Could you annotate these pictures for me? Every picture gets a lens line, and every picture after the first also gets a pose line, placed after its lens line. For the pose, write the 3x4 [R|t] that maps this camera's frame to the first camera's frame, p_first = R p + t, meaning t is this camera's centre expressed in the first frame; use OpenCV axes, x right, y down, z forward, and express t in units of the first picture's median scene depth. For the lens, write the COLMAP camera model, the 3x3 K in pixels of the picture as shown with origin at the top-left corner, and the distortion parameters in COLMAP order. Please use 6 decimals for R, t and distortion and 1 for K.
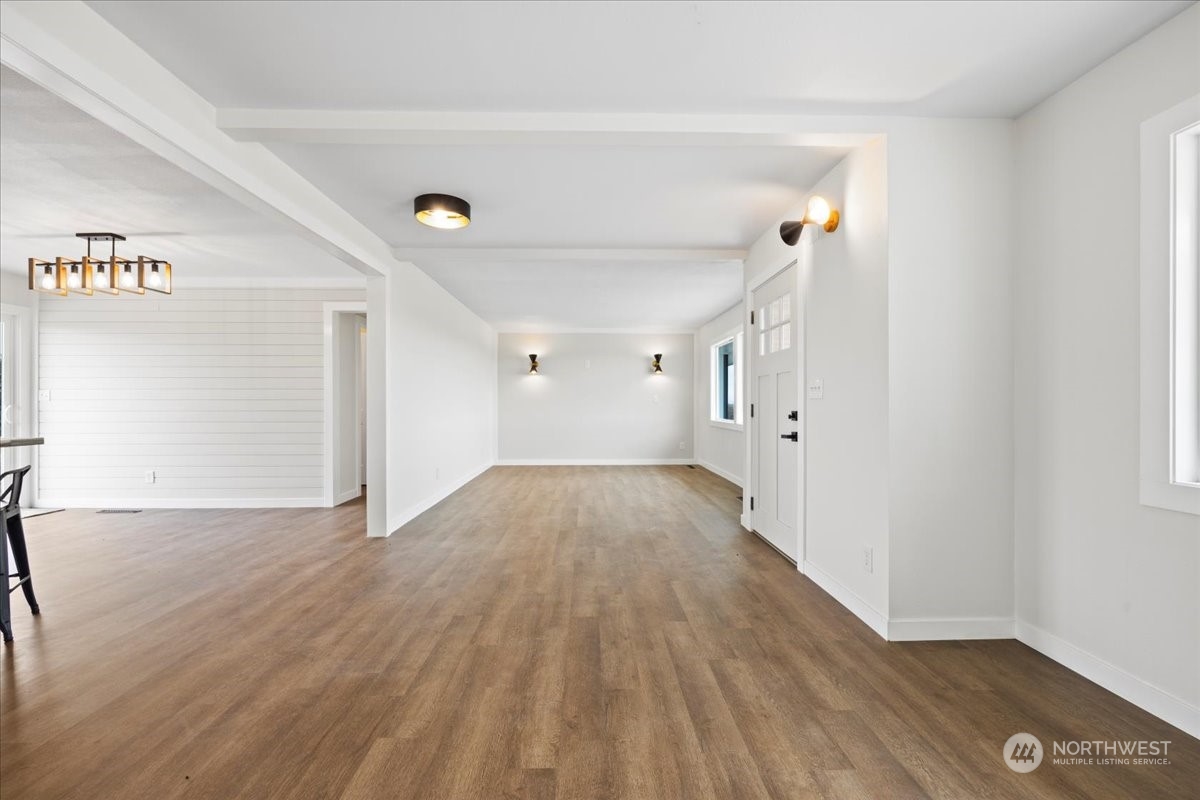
lens RADIAL K [[645.2, 0, 600.0], [0, 645.2, 400.0], [0, 0, 1]] dist [0.000165, 0.000314]
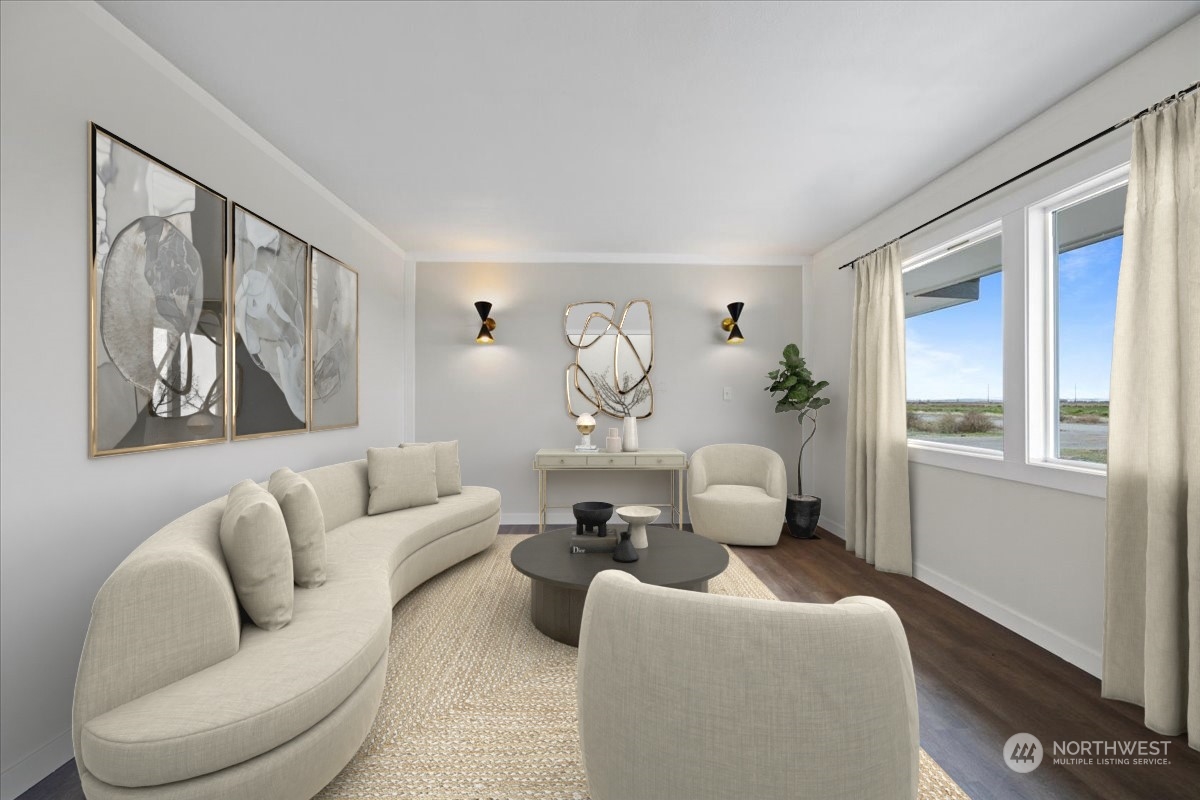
lens RADIAL K [[421.9, 0, 600.0], [0, 421.9, 400.0], [0, 0, 1]] dist [0.000261, 0.000031]
pose [[0.999991, 0.004066, -0.001145, -0.013537], [-0.004064, 0.999990, 0.001696, 0.002986], [0.001152, -0.001692, 0.999998, 0.671390]]
